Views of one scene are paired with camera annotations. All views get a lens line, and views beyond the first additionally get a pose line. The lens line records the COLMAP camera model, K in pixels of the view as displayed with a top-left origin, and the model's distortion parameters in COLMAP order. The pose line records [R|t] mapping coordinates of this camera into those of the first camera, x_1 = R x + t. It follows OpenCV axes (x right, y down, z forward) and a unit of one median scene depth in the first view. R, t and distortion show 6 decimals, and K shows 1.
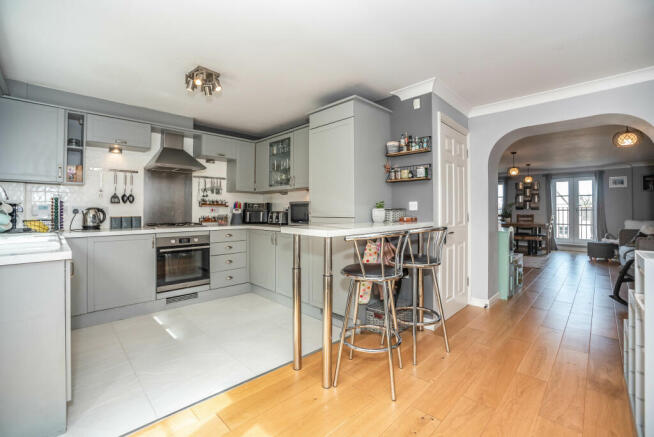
lens RADIAL K [[292.9, 0, 321.8], [0, 292.9, 214.9], [0, 0, 1]] dist [-0.065584, 0.027204]
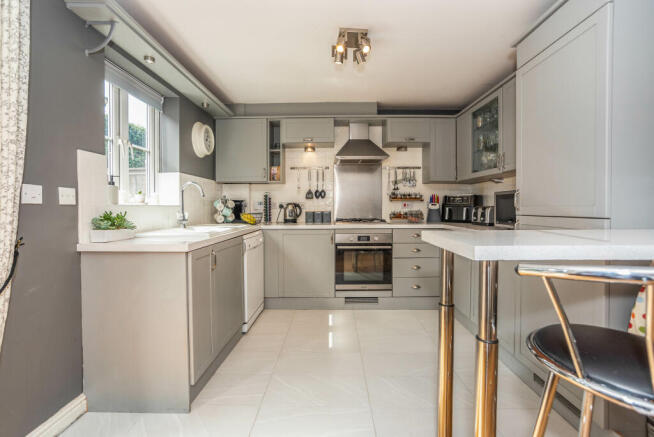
lens RADIAL K [[292.9, 0, 321.8], [0, 292.9, 214.9], [0, 0, 1]] dist [-0.065584, 0.027204]
pose [[0.703359, 0.018334, -0.710599, 0.081698], [-0.007865, 0.999807, 0.018011, -0.000825], [0.710792, -0.007079, 0.703367, 0.247480]]
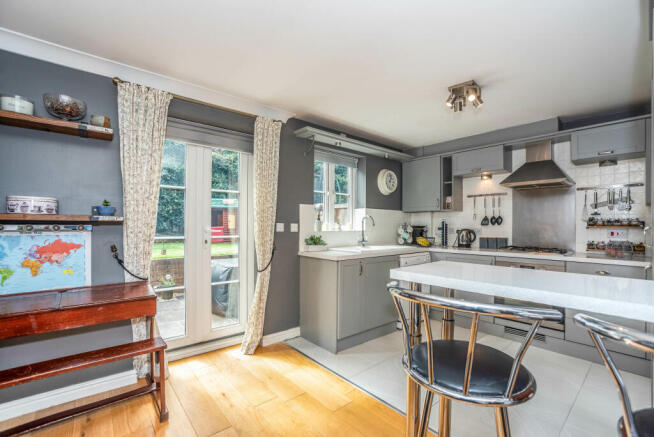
lens RADIAL K [[281.8, 0, 312.8], [0, 281.8, 234.1], [0, 0, 1]] dist [-0.060955, 0.009388]
pose [[-0.104885, 0.030823, -0.994007, 0.377319], [-0.016252, 0.999333, 0.032703, -0.028678], [0.994352, 0.019585, -0.104314, 0.427926]]
